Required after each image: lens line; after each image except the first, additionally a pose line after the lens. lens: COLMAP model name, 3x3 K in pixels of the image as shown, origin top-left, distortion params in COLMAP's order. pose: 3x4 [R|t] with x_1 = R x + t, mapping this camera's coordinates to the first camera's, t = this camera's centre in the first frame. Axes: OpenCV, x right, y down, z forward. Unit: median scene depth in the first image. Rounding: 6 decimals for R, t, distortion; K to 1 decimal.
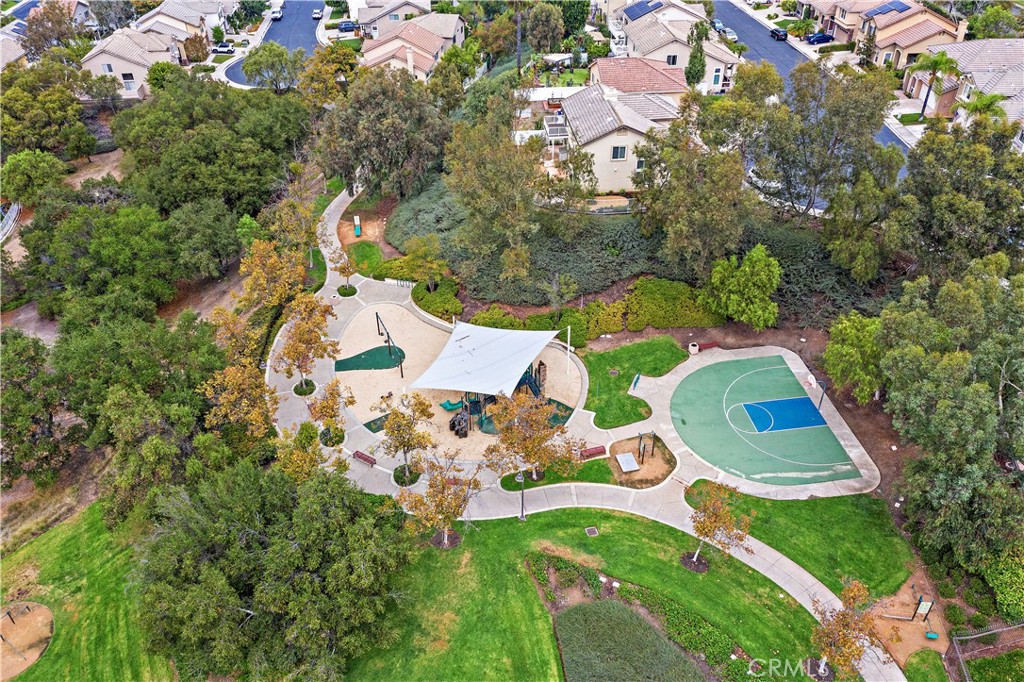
lens RADIAL K [[807.2, 0, 509.2], [0, 807.2, 338.2], [0, 0, 1]] dist [-0.016827, 0.008417]
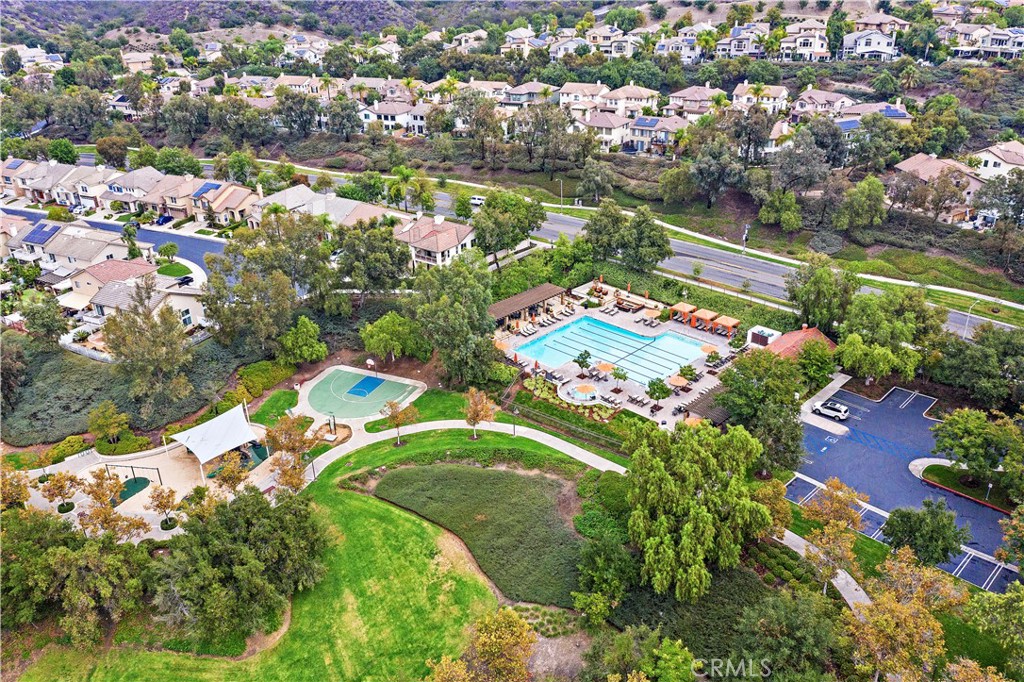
lens RADIAL K [[807.2, 0, 509.2], [0, 807.2, 338.2], [0, 0, 1]] dist [-0.016827, 0.008417]
pose [[0.539001, -0.366343, 0.758466, -0.854208], [0.509489, 0.858858, 0.052766, 0.069251], [-0.670745, 0.357989, 0.649573, -0.471743]]
